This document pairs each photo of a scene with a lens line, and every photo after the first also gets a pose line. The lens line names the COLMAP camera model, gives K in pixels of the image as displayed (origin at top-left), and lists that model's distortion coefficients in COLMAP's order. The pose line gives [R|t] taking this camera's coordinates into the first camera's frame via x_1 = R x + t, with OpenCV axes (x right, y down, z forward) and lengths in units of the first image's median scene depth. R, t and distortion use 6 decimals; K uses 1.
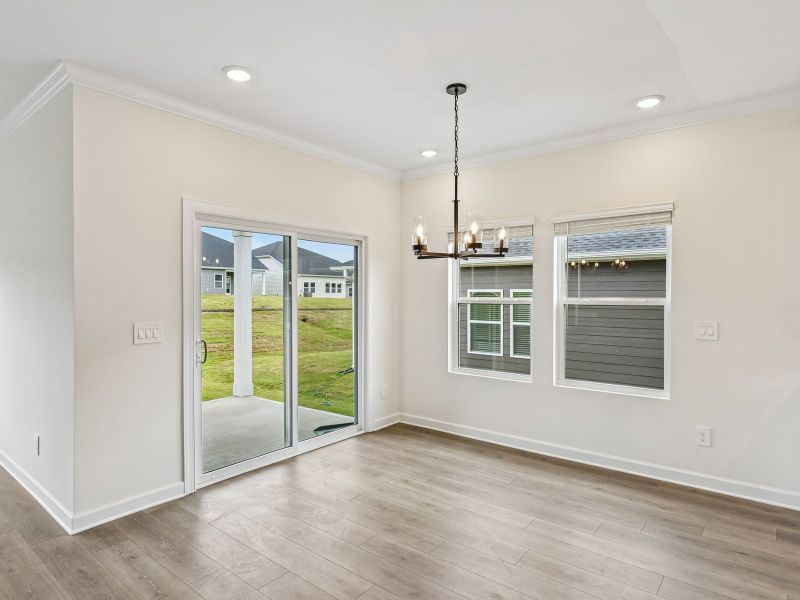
lens RADIAL K [[423.9, 0, 400.0], [0, 423.9, 300.0], [0, 0, 1]] dist [-0.023548, -0.000132]
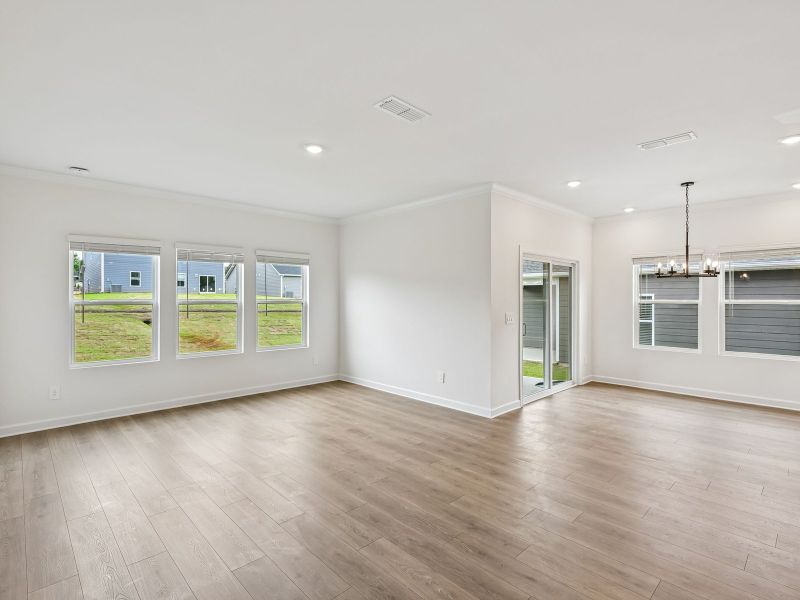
lens RADIAL K [[395.0, 0, 400.0], [0, 395.0, 300.0], [0, 0, 1]] dist [0.020436, -0.000299]
pose [[0.996074, -0.001822, -0.088510, -0.640463], [0.000975, 0.999953, -0.009611, 0.009800], [0.088523, 0.009487, 0.996029, -0.559486]]
